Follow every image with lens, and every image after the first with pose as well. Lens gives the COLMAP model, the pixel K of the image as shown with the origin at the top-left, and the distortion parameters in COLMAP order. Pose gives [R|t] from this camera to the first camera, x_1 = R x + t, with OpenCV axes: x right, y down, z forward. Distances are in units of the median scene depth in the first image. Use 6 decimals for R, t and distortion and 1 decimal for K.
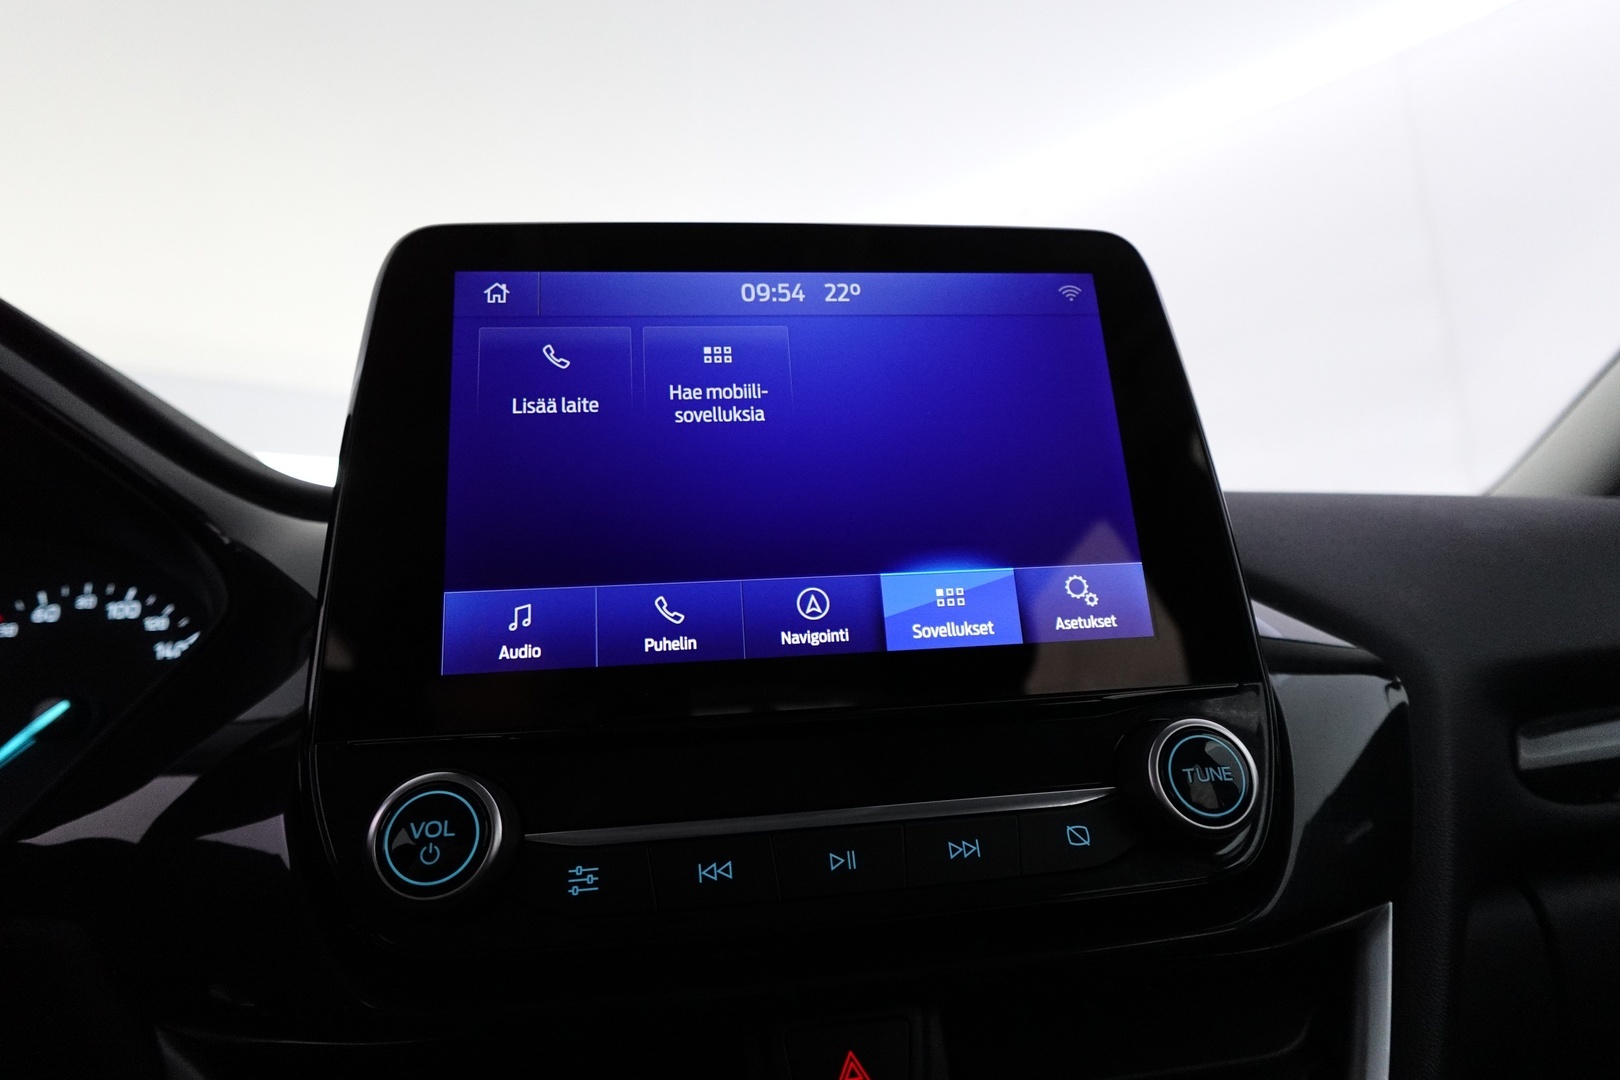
lens RADIAL K [[911.7, 0, 810.0], [0, 911.7, 540.0], [0, 0, 1]] dist [0.001905, -0.000994]
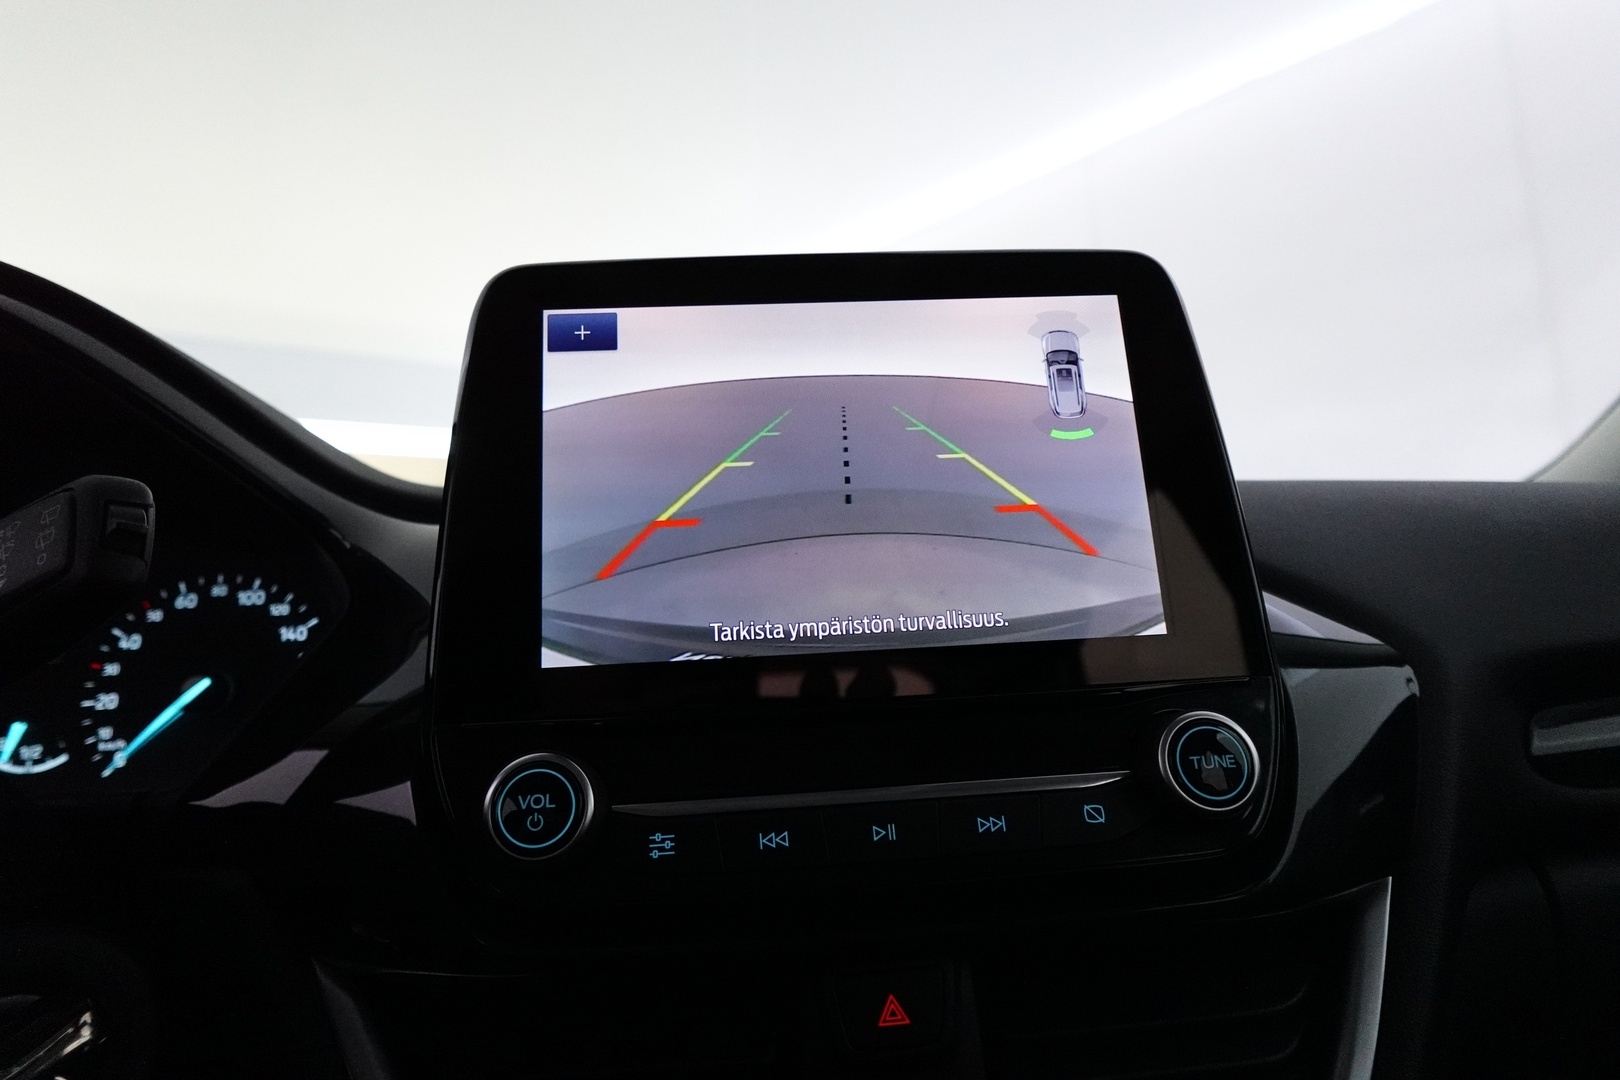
lens RADIAL K [[912.8, 0, 810.0], [0, 912.8, 540.0], [0, 0, 1]] dist [-0.000209, 0.001410]
pose [[0.997785, -0.004278, -0.066387, 0.017909], [0.006928, 0.999186, 0.039749, -0.055070], [0.066163, -0.040121, 0.997002, -0.120942]]
